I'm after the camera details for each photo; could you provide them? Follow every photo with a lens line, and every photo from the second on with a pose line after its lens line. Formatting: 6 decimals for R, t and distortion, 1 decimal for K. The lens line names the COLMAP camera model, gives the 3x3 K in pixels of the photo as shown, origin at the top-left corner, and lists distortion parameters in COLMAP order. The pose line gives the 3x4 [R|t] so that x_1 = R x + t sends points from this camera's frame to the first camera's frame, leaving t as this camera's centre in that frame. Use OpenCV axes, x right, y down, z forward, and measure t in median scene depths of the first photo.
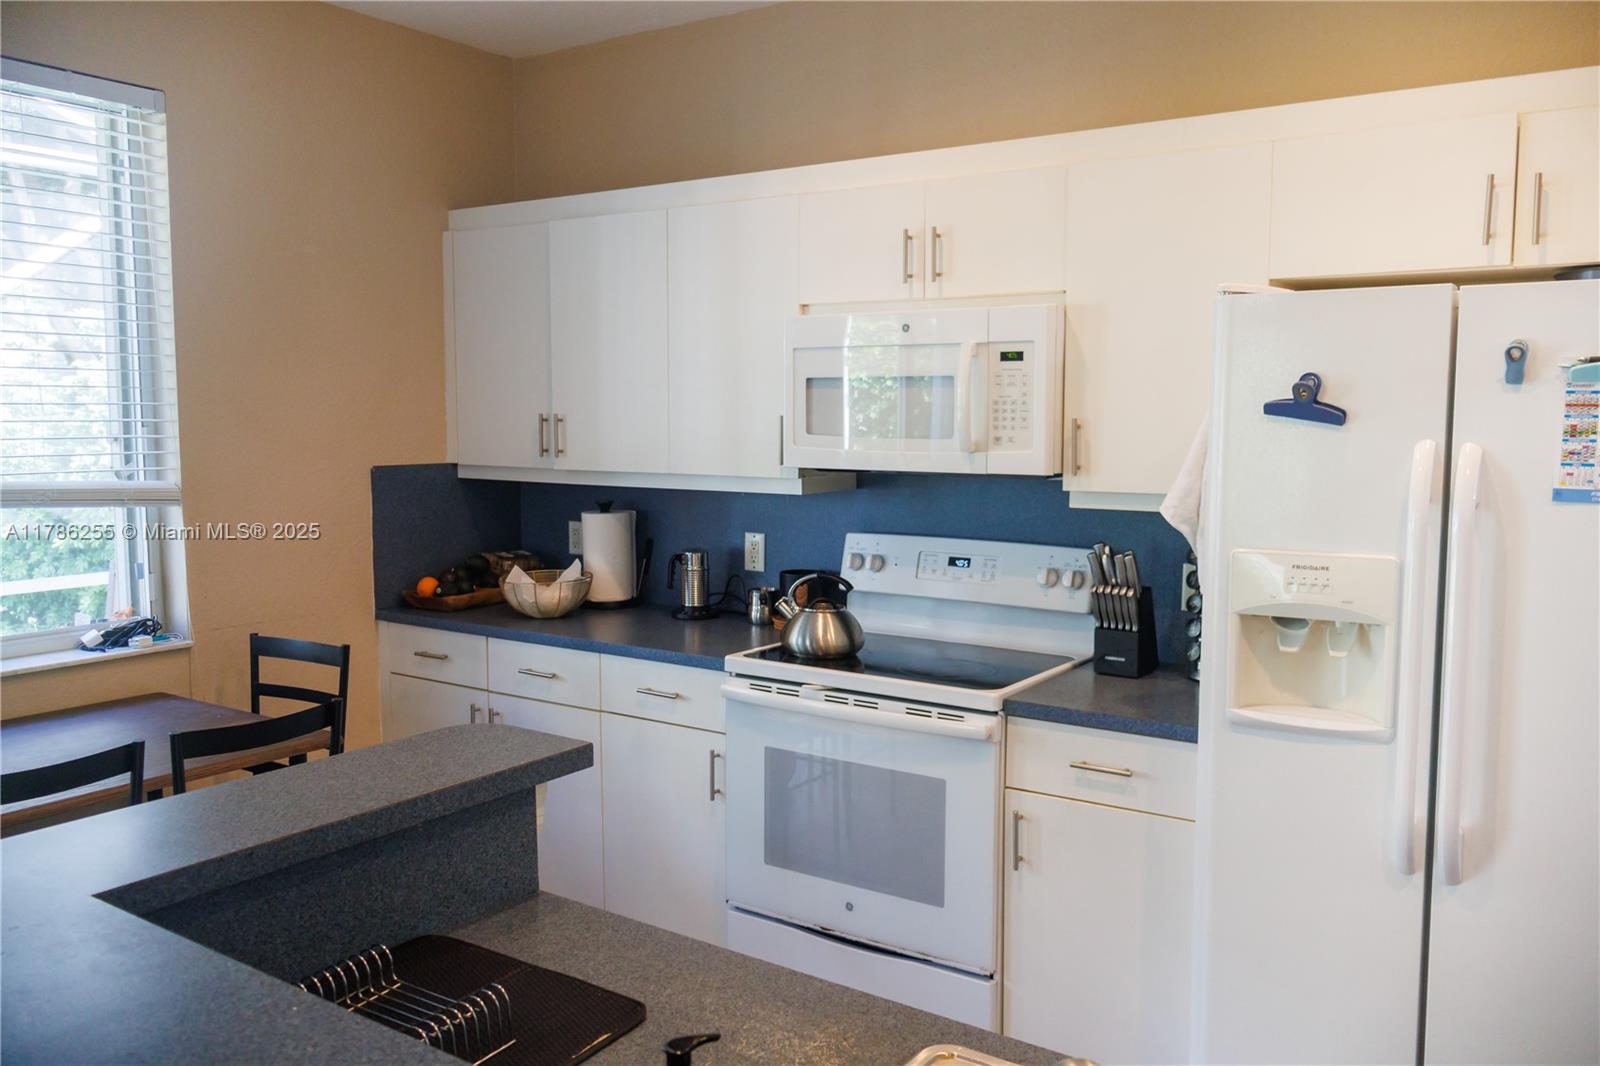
lens RADIAL K [[1266.2, 0, 800.0], [0, 1266.2, 533.0], [0, 0, 1]] dist [0.005725, 0.003335]
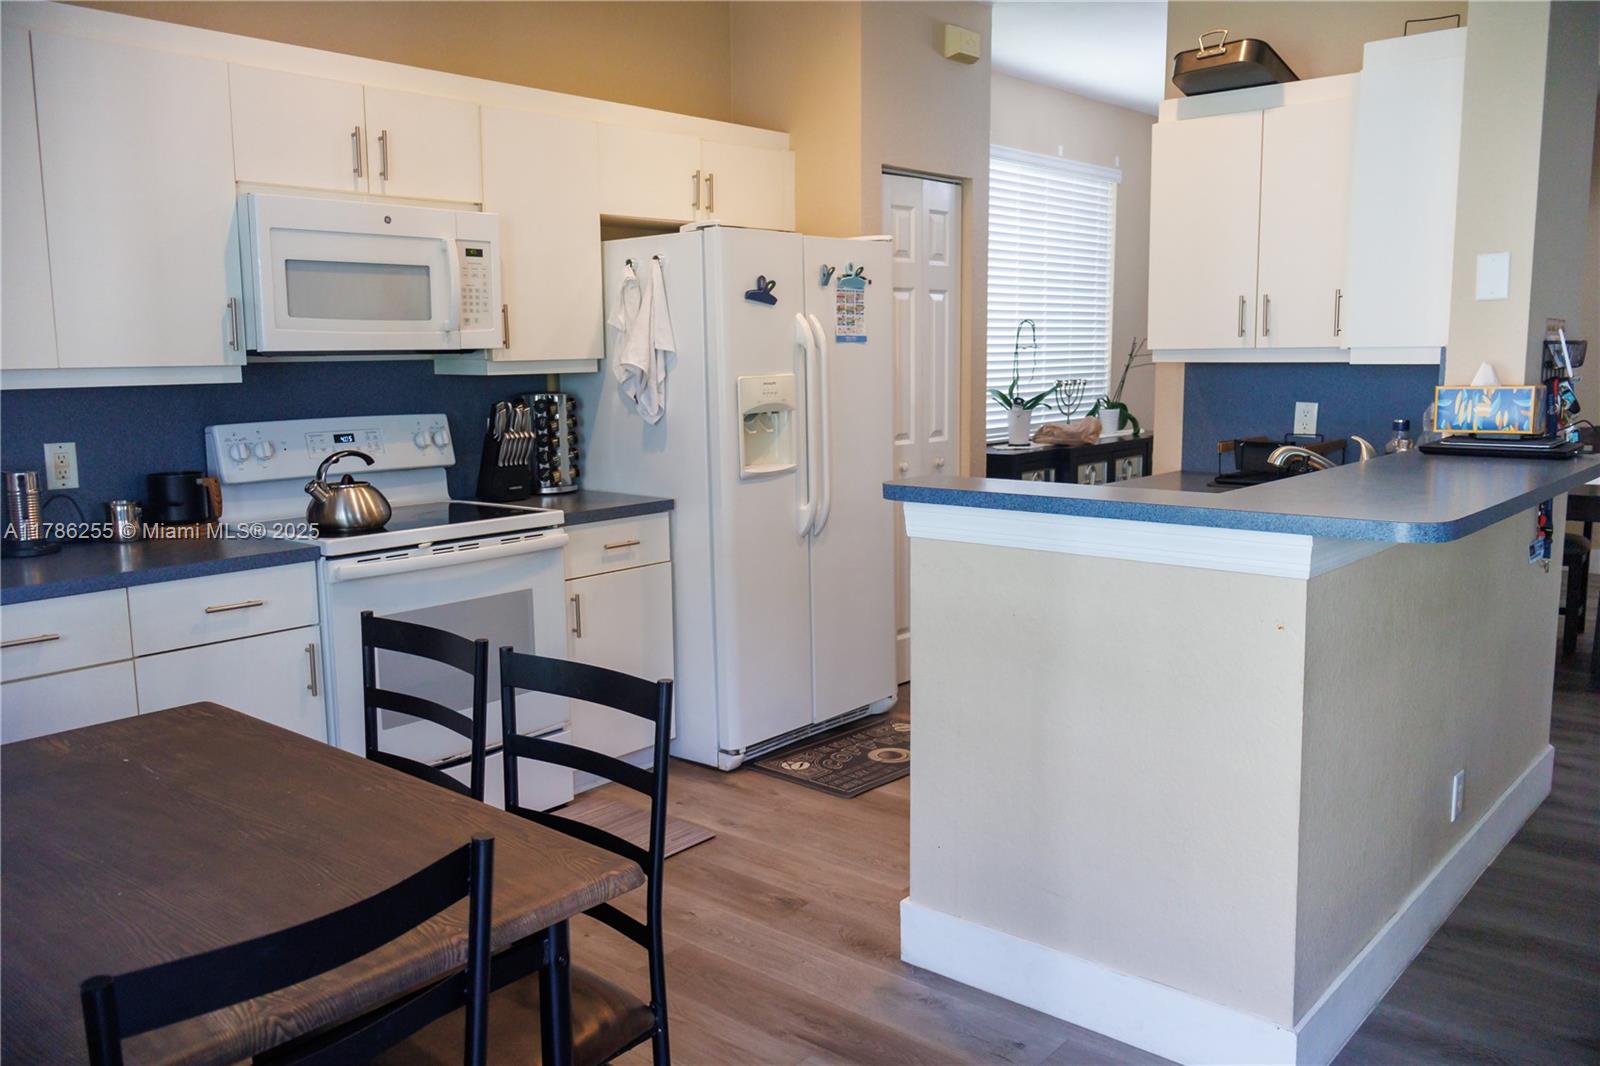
lens RADIAL K [[1266.2, 0, 800.0], [0, 1266.2, 533.0], [0, 0, 1]] dist [0.005725, 0.003335]
pose [[0.115488, -0.152509, 0.981531, -1.044683], [0.107175, 0.984288, 0.140327, -0.008863], [-0.987510, 0.088989, 0.130018, 0.539219]]
